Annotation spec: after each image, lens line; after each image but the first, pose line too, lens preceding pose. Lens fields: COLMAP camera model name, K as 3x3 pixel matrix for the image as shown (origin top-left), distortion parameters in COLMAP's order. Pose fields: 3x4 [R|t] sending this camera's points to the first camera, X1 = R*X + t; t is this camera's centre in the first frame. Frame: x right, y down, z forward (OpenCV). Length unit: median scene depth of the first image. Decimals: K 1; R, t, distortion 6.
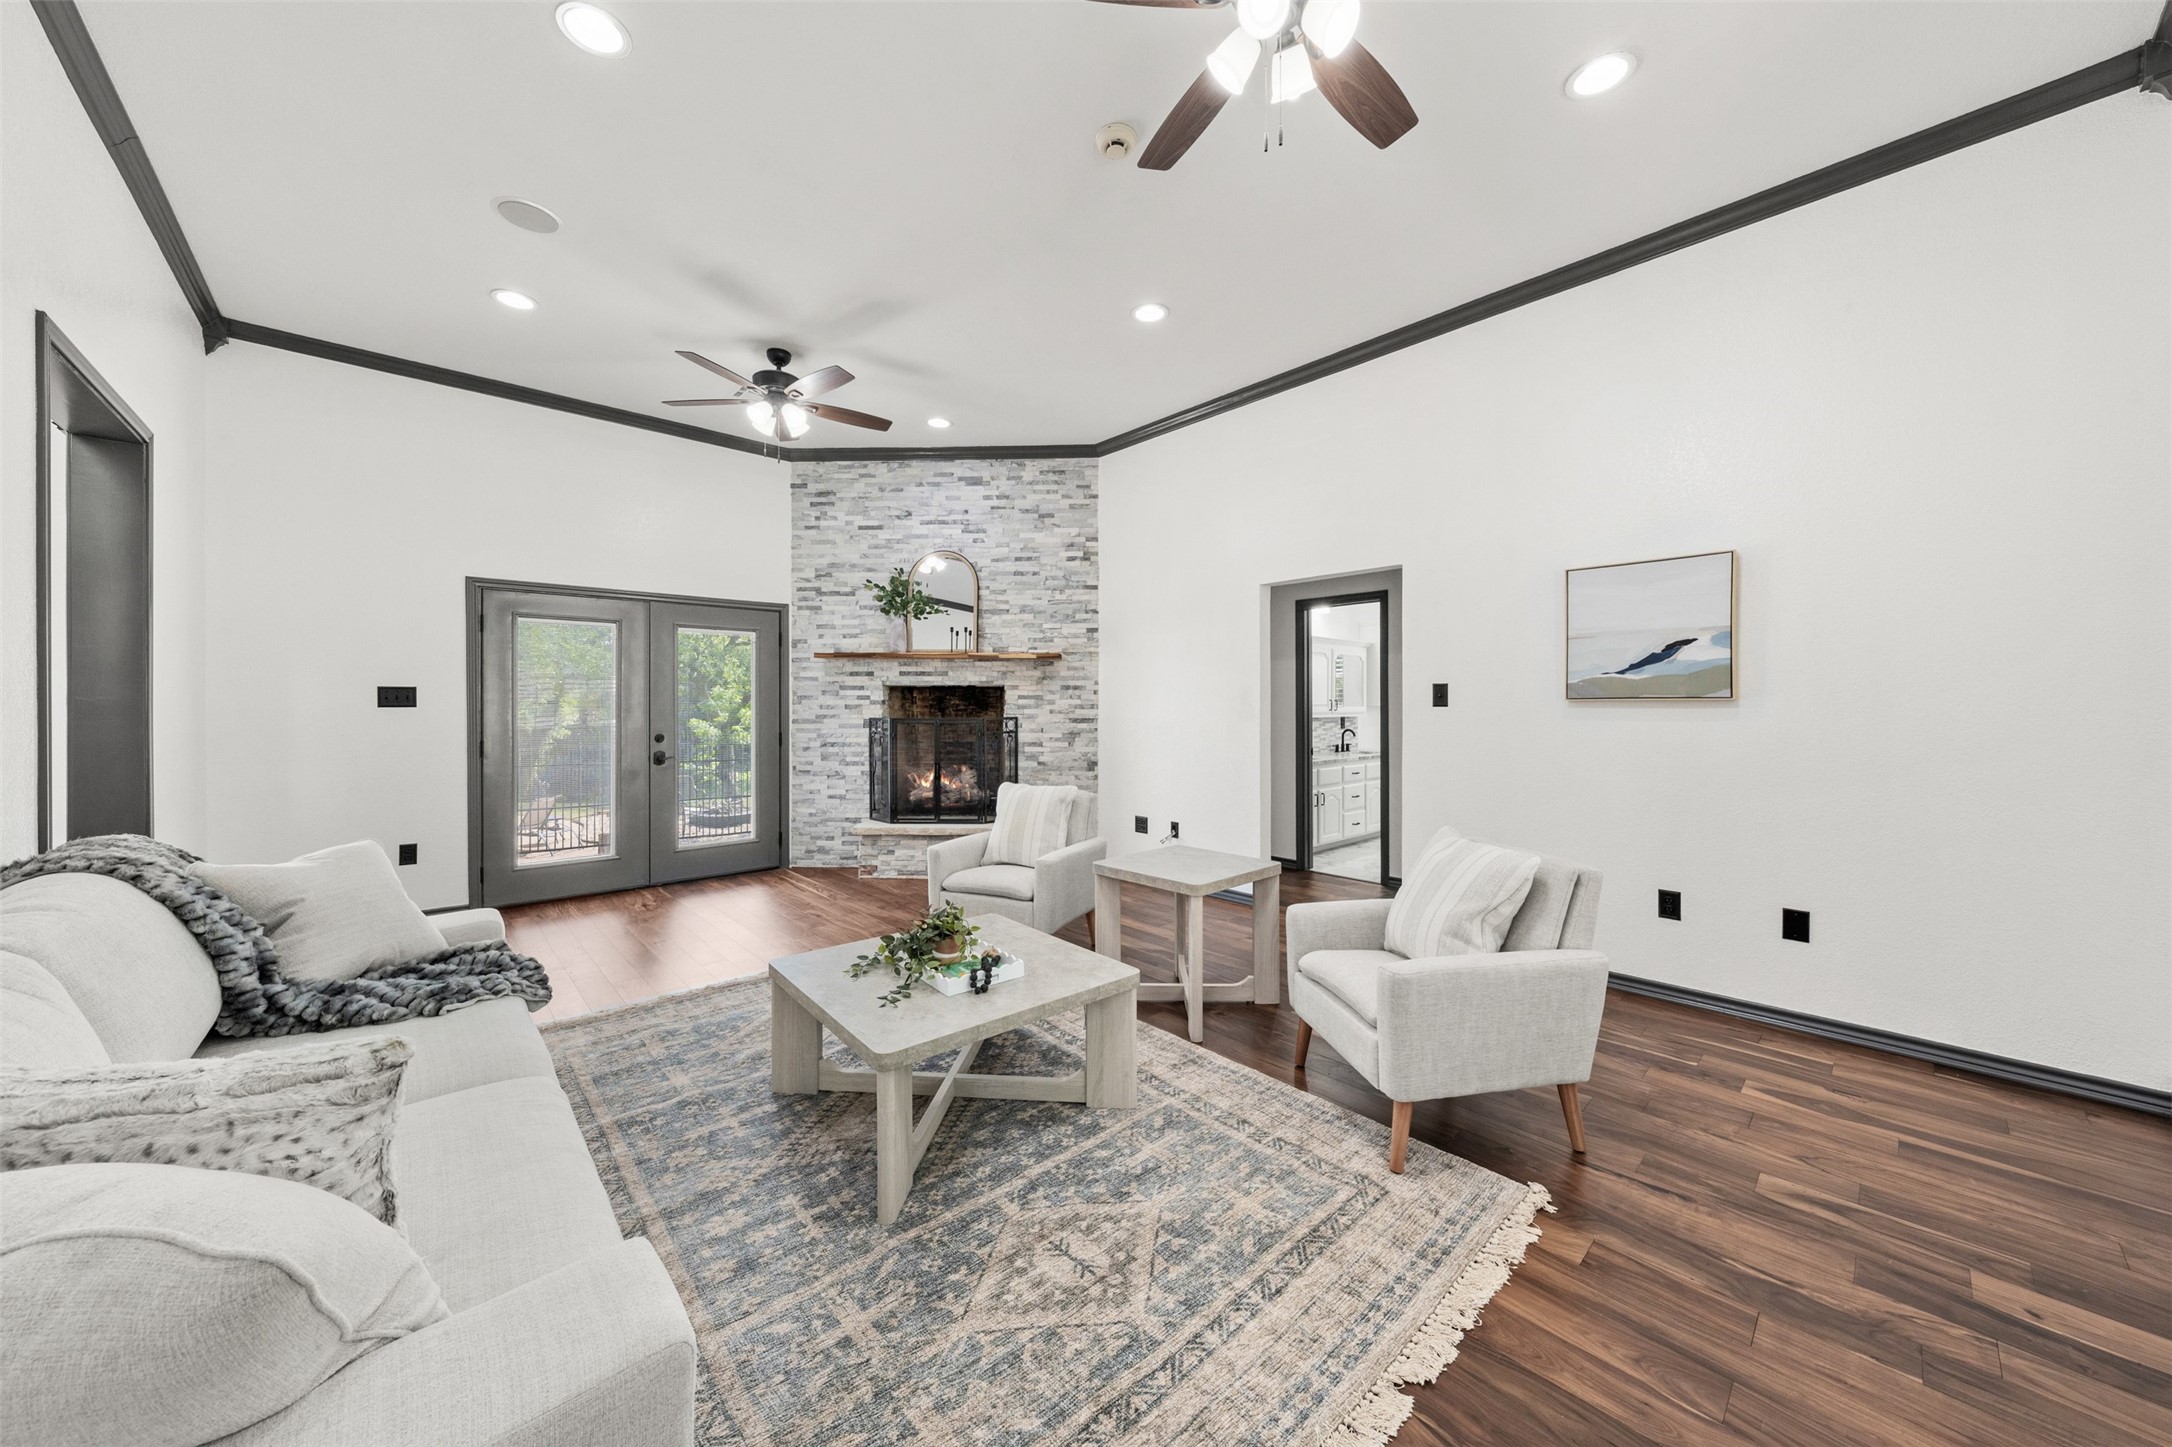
lens RADIAL K [[746.2, 0, 1092.2], [0, 746.2, 708.9], [0, 0, 1]] dist [-0.000537, -0.000032]
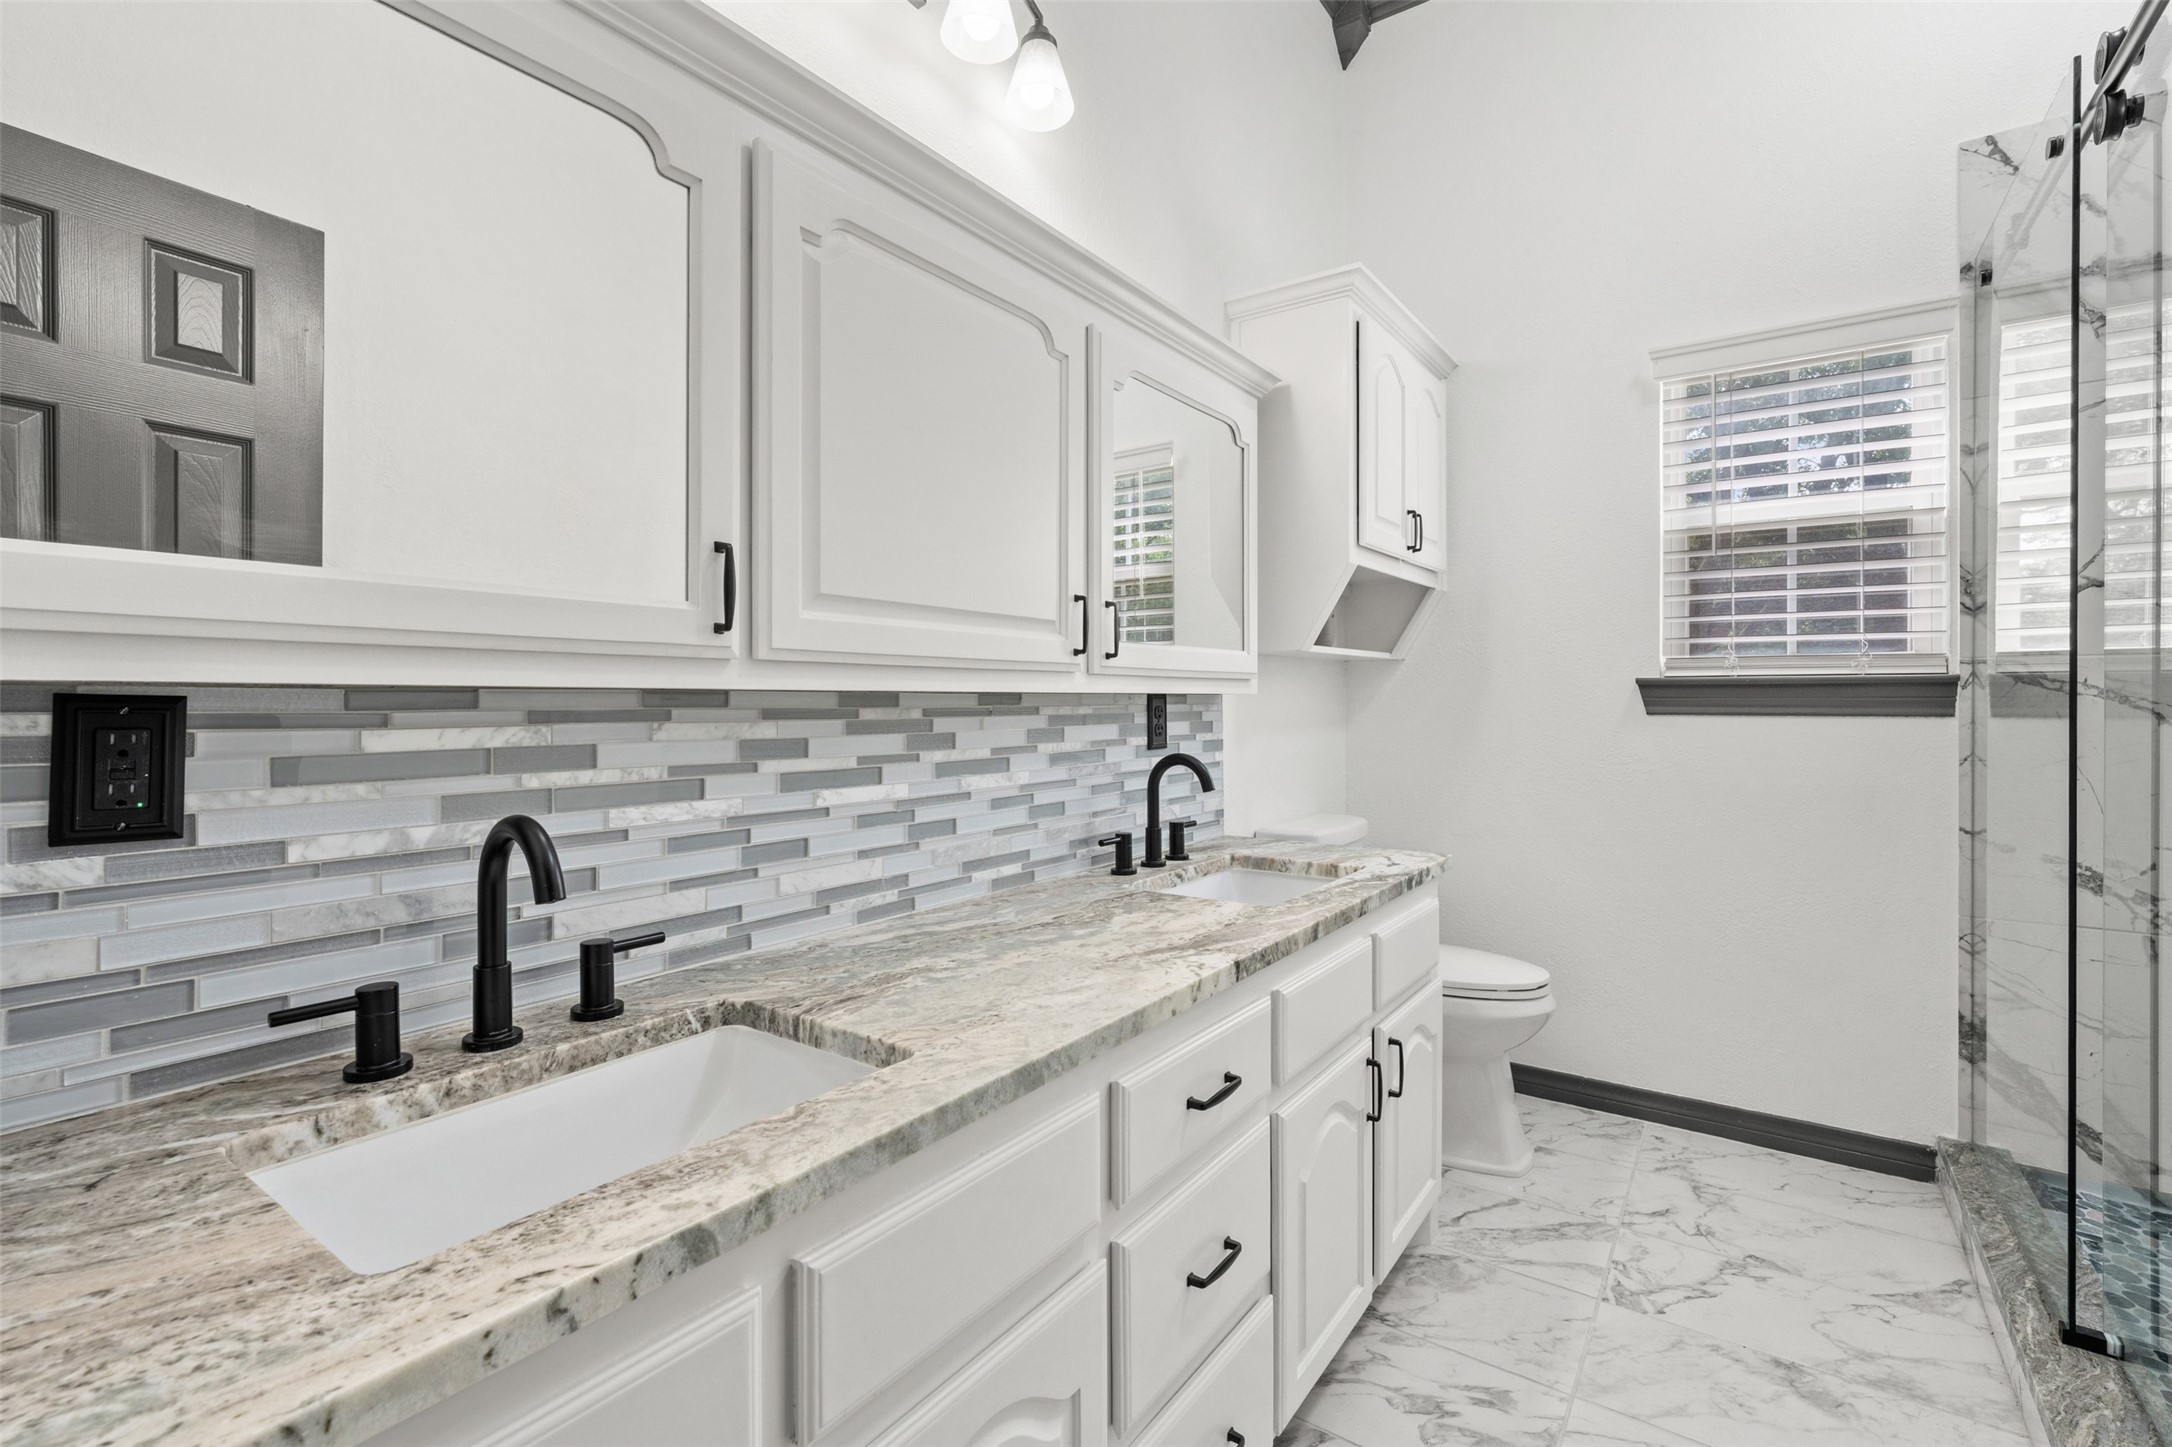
lens RADIAL K [[990.4, 0, 1087.9], [0, 990.4, 708.7], [0, 0, 1]] dist [-0.000056, 0.000000]
pose [[0.979674, -0.001727, 0.200591, 0.264353], [0.001368, 0.999997, 0.001929, 0.014603], [-0.200594, -0.001616, 0.979673, 0.739637]]
